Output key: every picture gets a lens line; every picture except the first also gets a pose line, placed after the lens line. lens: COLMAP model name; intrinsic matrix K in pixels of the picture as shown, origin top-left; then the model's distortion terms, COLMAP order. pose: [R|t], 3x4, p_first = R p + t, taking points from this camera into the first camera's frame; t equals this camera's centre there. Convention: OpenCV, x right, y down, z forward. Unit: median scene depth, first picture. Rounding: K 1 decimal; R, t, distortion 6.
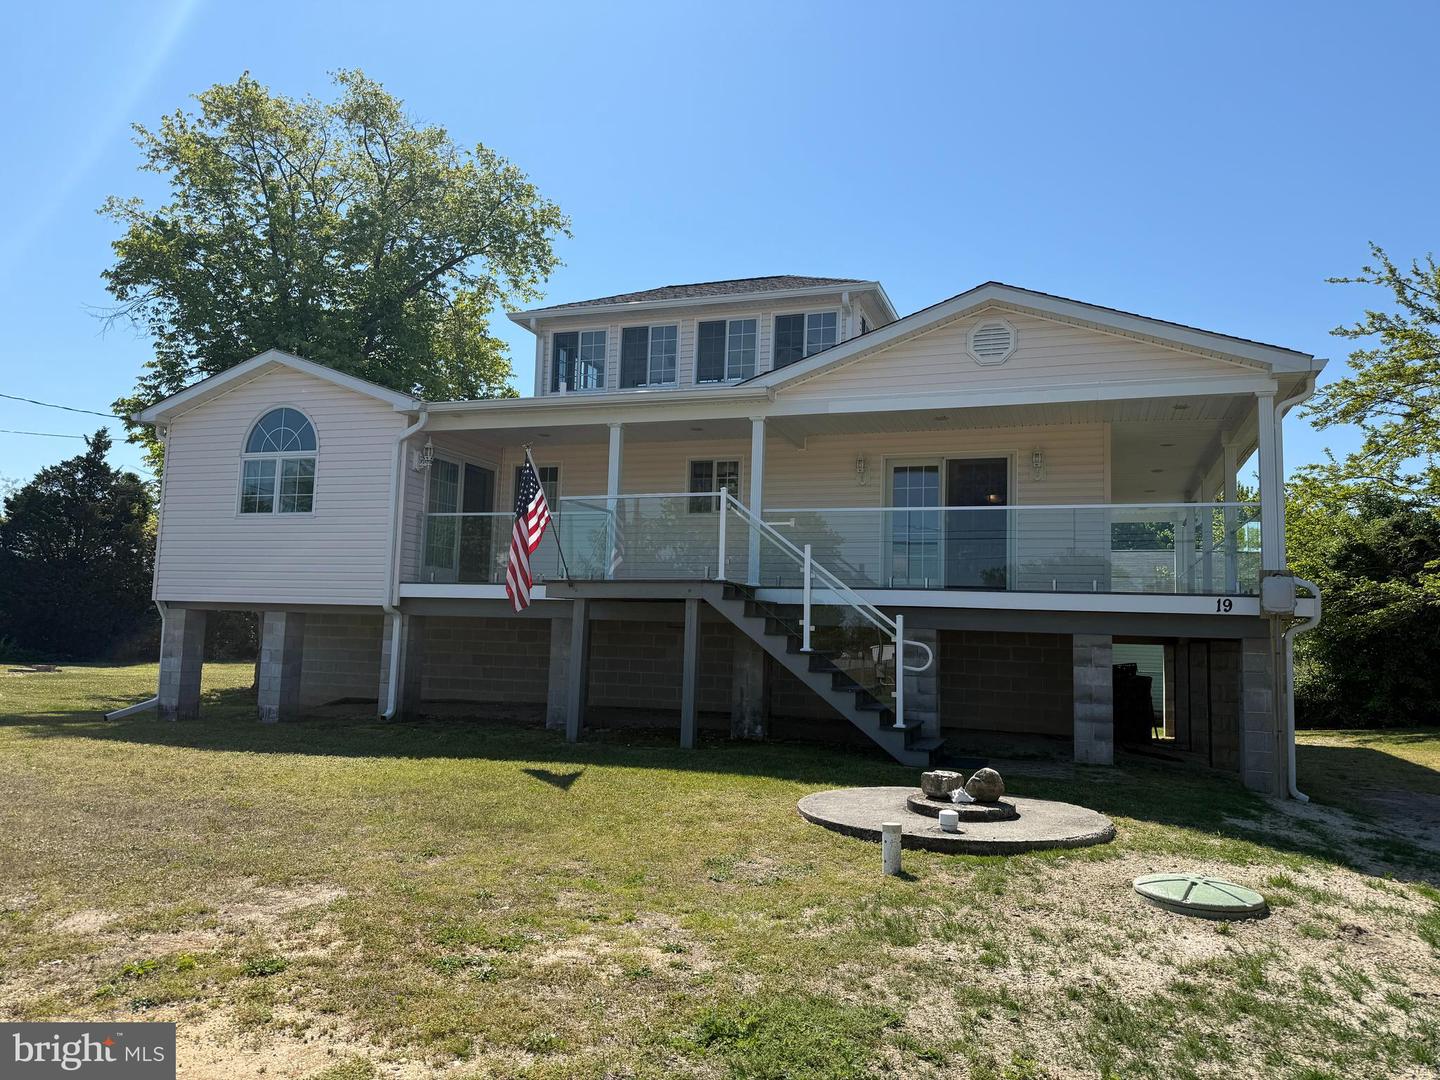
lens RADIAL K [[1004.6, 0, 720.0], [0, 1004.6, 540.0], [0, 0, 1]] dist [0.119686, -0.179433]
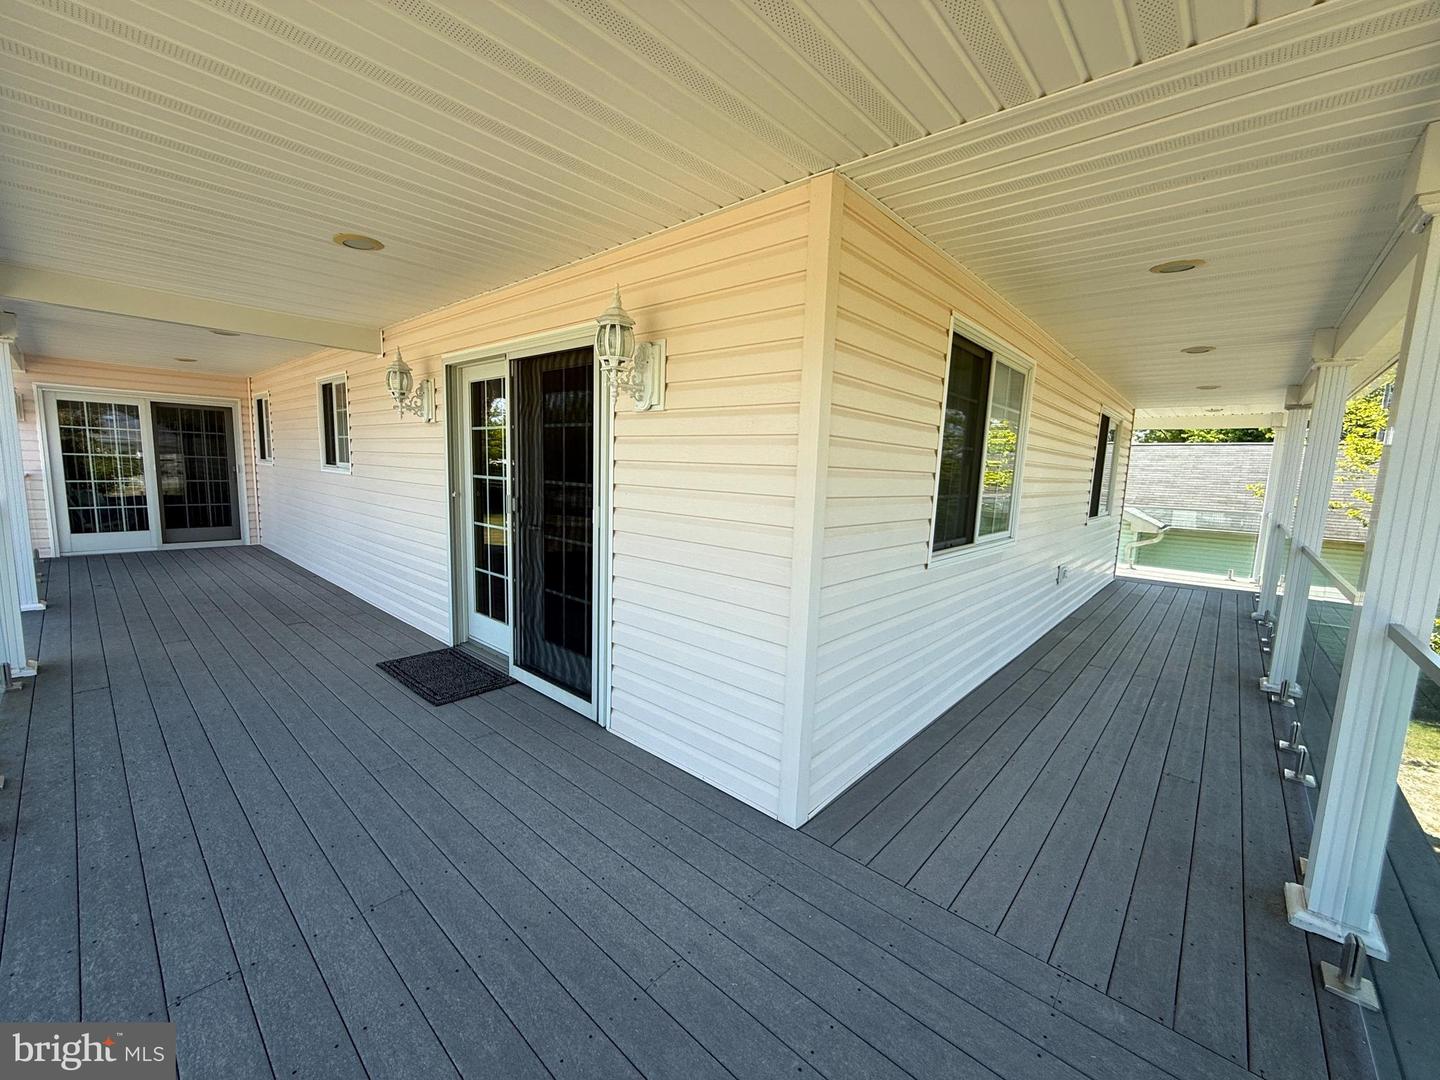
lens RADIAL K [[575.7, 0, 716.5], [0, 575.7, 538.8], [0, 0, 1]] dist [0.001127, -0.000208]
pose [[0.926309, 0.049341, -0.373520, 0.392374], [0.029807, 0.978683, 0.203203, -0.053265], [0.375584, -0.199362, 0.905092, 0.800733]]
